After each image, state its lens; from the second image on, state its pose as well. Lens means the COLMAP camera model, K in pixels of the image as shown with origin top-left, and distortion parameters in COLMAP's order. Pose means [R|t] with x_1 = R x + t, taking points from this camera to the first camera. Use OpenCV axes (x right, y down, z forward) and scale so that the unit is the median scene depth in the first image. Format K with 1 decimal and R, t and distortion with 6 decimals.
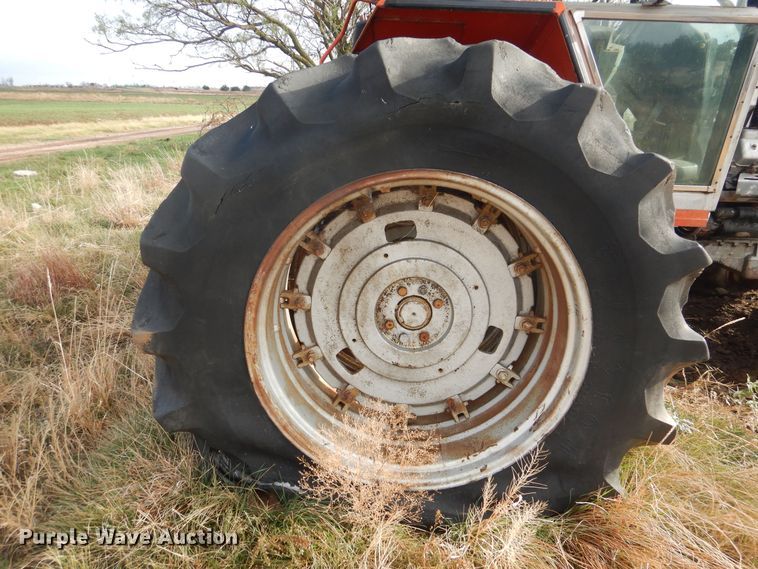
lens RADIAL K [[547.6, 0, 379.0], [0, 547.6, 284.5], [0, 0, 1]] dist [0.006123, 0.001613]
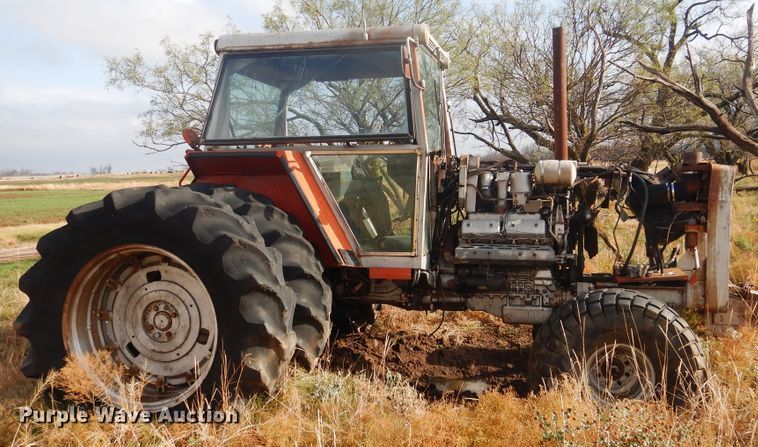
lens RADIAL K [[688.3, 0, 379.0], [0, 688.3, 223.5], [0, 0, 1]] dist [-0.014195, -0.006863]
pose [[0.983268, -0.034255, -0.178915, 1.213918], [-0.011481, 0.968555, -0.248533, 0.303121], [0.181803, 0.246429, 0.951956, -1.155077]]
